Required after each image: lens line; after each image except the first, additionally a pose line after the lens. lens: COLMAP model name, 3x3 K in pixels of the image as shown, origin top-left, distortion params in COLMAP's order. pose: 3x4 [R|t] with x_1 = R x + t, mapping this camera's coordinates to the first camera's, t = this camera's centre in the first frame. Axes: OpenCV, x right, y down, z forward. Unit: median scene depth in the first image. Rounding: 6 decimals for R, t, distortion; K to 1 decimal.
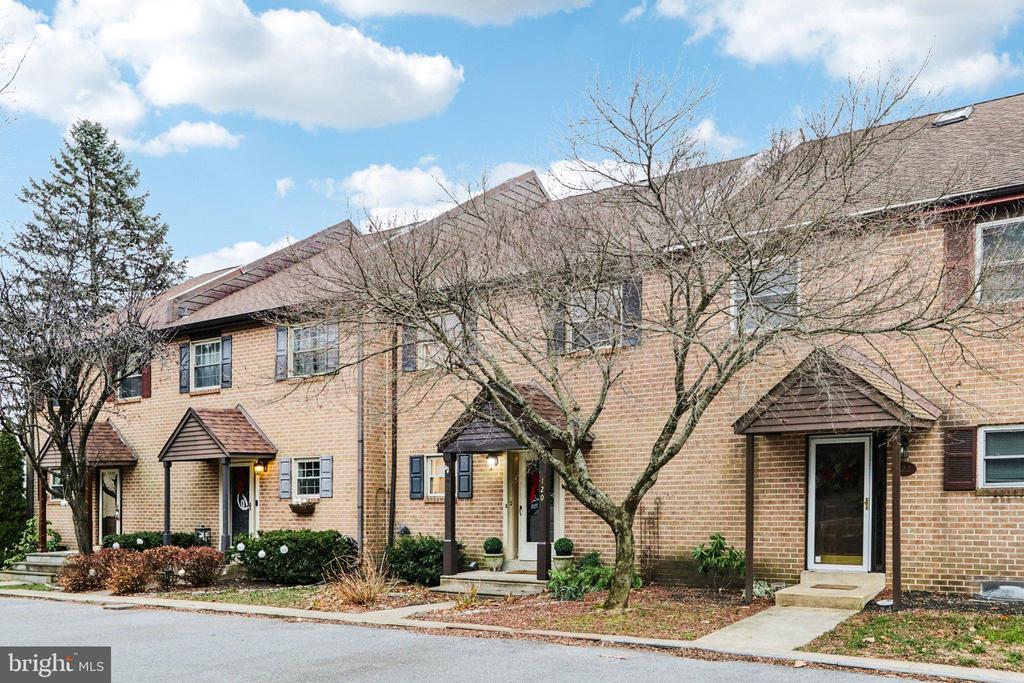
lens RADIAL K [[928.6, 0, 512.7], [0, 928.6, 450.6], [0, 0, 1]] dist [-0.042728, 0.002766]
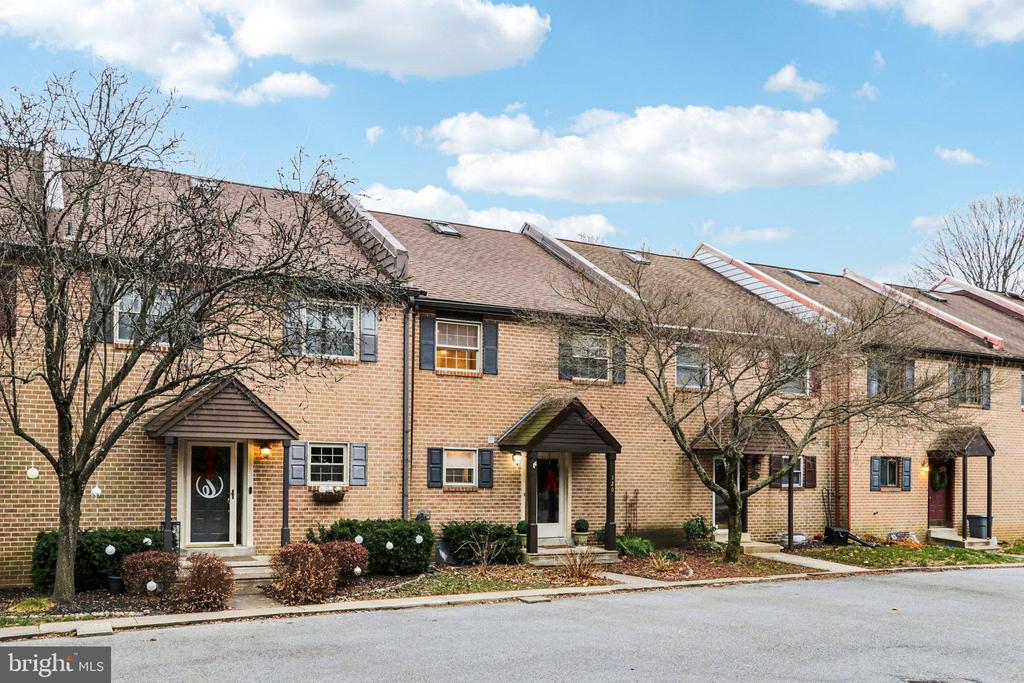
lens RADIAL K [[928.6, 0, 512.7], [0, 928.6, 450.6], [0, 0, 1]] dist [-0.042728, 0.002766]
pose [[0.452174, 0.034566, 0.891260, -1.200163], [-0.066915, 0.997747, -0.004747, 0.009055], [-0.889416, -0.057493, 0.453468, 0.494434]]
